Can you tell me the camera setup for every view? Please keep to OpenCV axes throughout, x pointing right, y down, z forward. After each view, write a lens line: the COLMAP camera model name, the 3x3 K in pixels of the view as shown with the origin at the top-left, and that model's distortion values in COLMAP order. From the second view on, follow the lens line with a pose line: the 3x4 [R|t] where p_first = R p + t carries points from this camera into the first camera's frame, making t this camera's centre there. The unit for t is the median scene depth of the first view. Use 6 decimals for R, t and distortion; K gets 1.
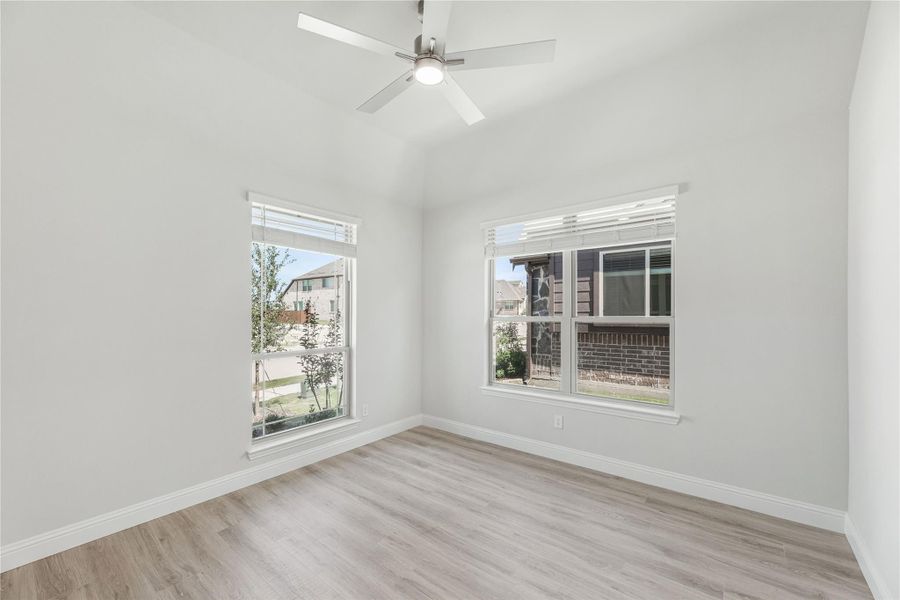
lens RADIAL K [[367.5, 0, 453.6], [0, 367.5, 306.9], [0, 0, 1]] dist [-0.000285, -0.000091]
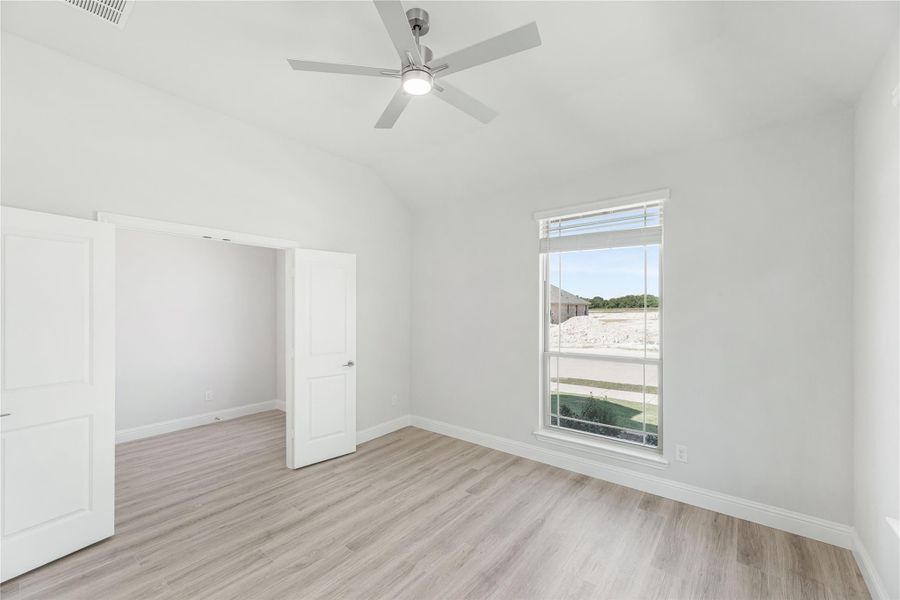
lens RADIAL K [[357.2, 0, 449.1], [0, 357.2, 303.7], [0, 0, 1]] dist [0.000198, -0.000038]
pose [[0.000012, -0.016544, -0.999863, 0.546873], [0.006177, 0.999844, -0.016544, 0.000174], [0.999981, -0.006176, 0.000114, 0.665120]]
